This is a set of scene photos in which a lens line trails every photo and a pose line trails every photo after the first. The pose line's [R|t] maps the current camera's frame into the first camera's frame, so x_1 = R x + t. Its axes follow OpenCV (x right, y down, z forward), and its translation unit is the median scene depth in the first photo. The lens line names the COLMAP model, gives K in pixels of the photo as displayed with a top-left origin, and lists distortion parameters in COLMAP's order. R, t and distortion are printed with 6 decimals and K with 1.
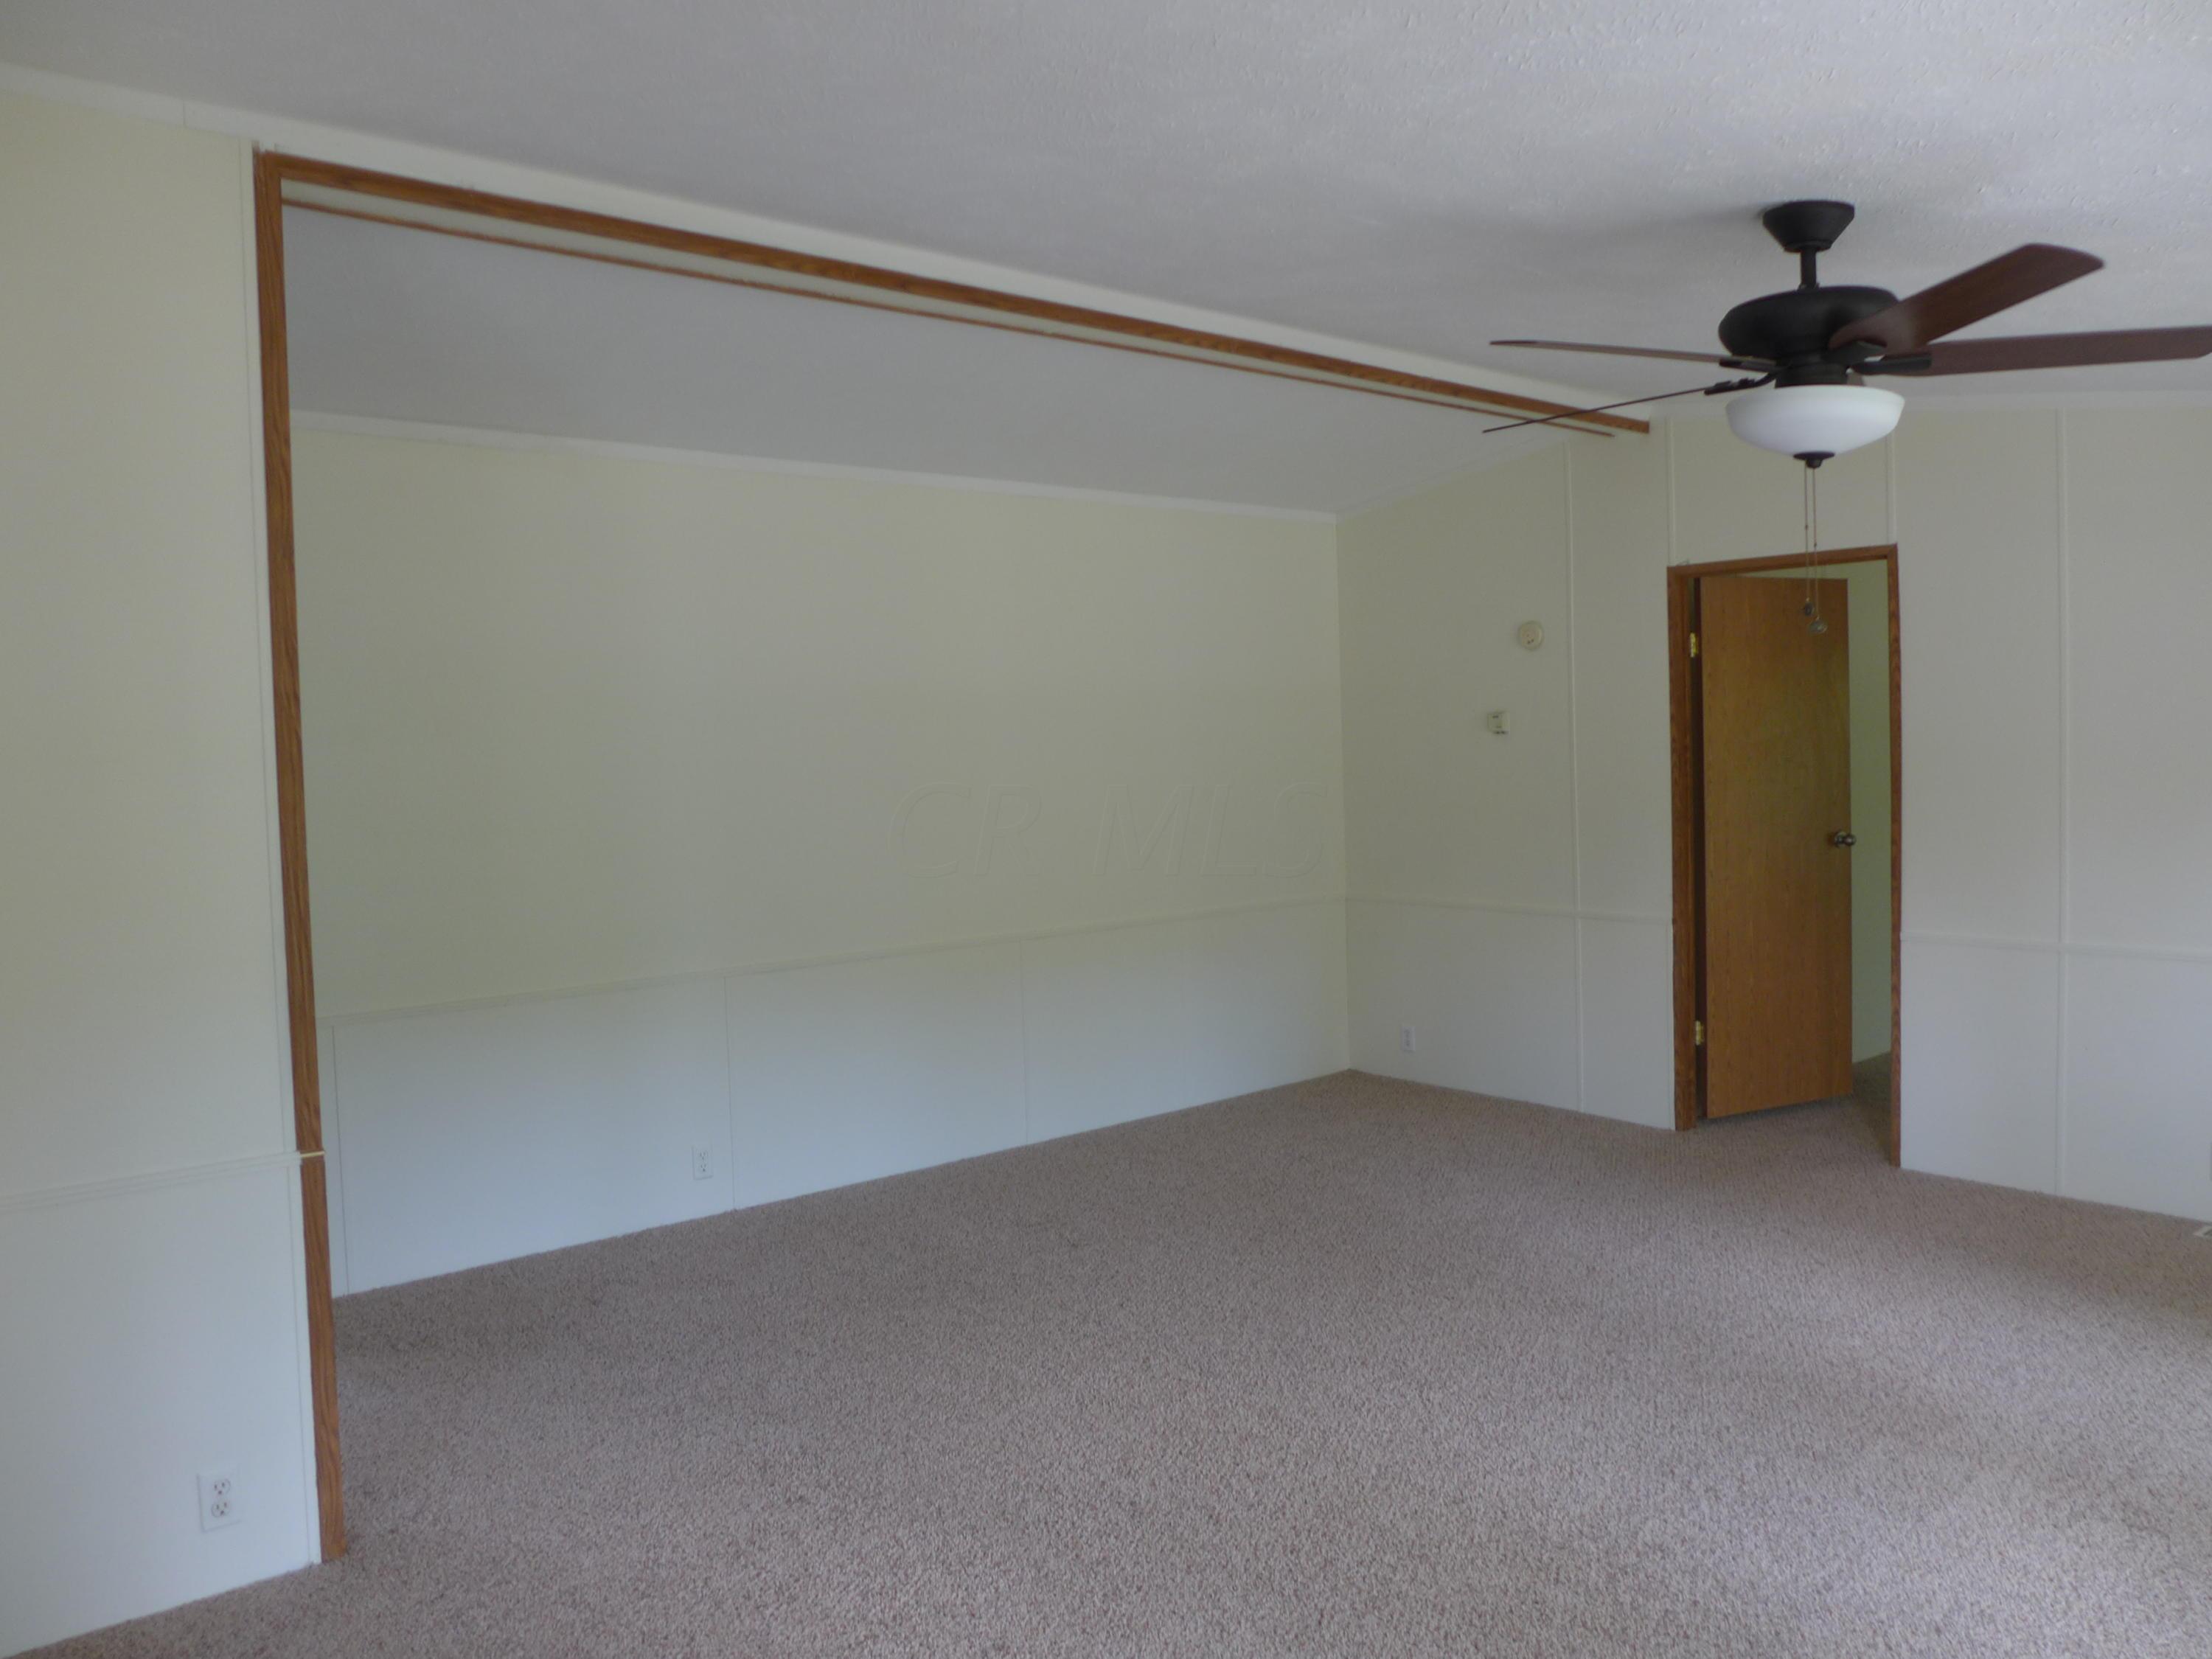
lens RADIAL K [[1665.7, 0, 1108.1], [0, 1665.7, 824.6], [0, 0, 1]] dist [-0.000050, -0.001812]
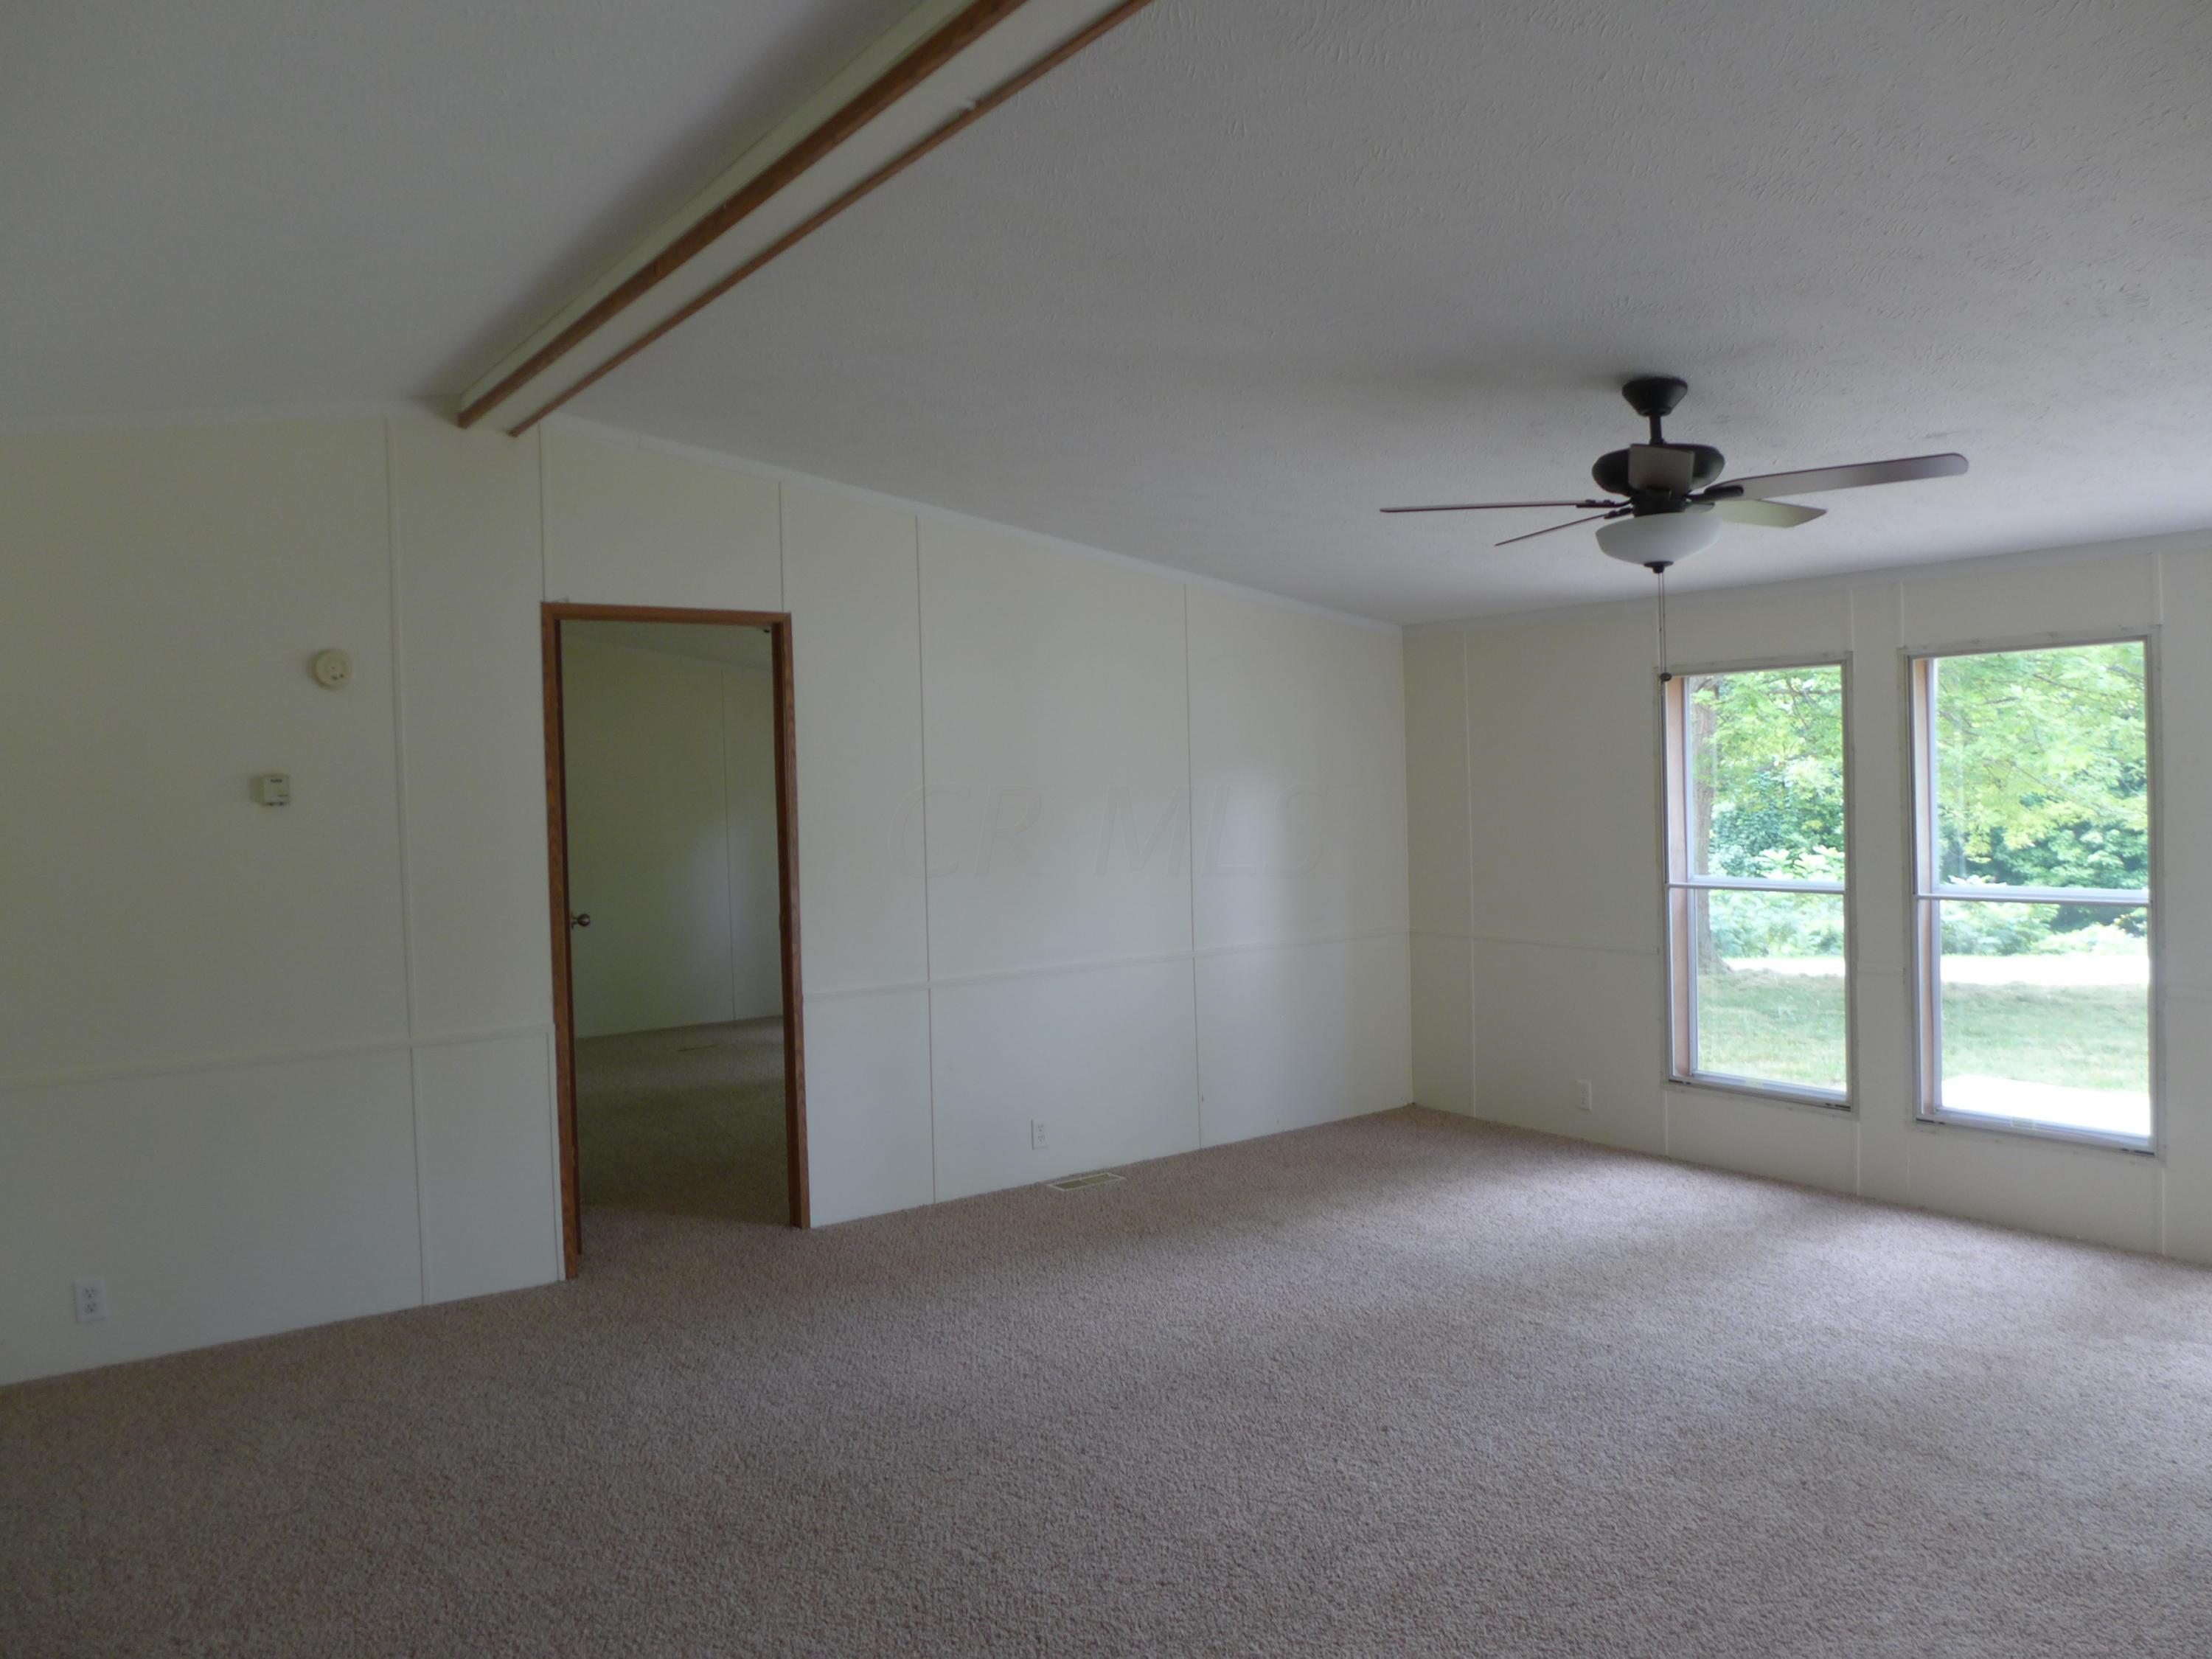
lens RADIAL K [[1665.7, 0, 1114.7], [0, 1665.7, 823.6], [0, 0, 1]] dist [-0.000050, -0.001812]
pose [[0.074444, -0.003076, 0.997220, -0.515294], [0.076855, 0.997039, -0.002661, -0.021531], [-0.994259, 0.076840, 0.074460, 0.716473]]
